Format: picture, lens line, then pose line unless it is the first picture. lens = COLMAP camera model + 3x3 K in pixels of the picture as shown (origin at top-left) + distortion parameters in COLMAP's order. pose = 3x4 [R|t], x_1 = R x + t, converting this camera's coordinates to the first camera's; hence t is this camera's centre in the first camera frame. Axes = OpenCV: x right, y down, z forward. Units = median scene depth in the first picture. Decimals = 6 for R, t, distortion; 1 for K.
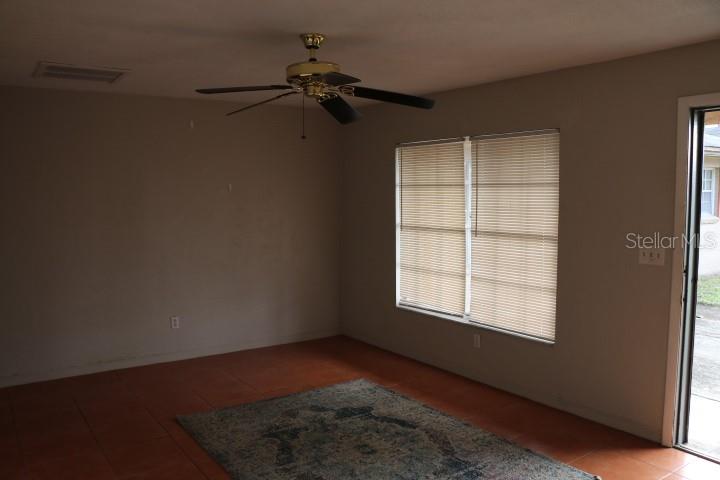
lens RADIAL K [[587.1, 0, 356.5], [0, 587.1, 241.5], [0, 0, 1]] dist [-0.176394, 0.134207]
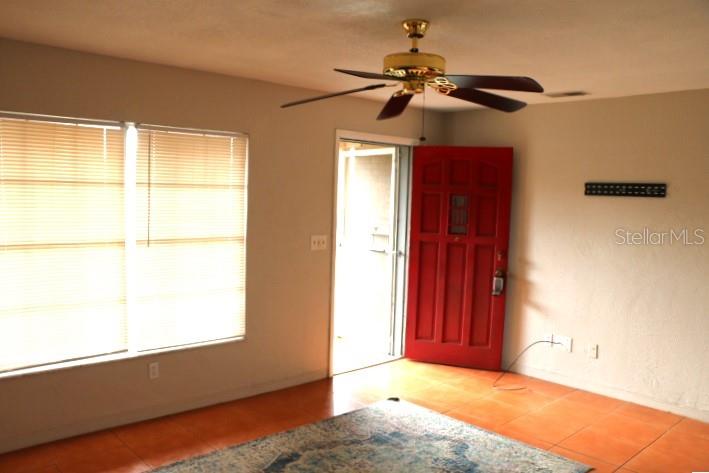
lens RADIAL K [[580.5, 0, 350.6], [0, 580.5, 238.3], [0, 0, 1]] dist [-0.170868, 0.124908]
pose [[-0.137939, -0.080214, 0.987187, -0.700213], [0.051398, 0.994792, 0.088014, -0.085465], [-0.989106, 0.062880, -0.133098, 0.921122]]
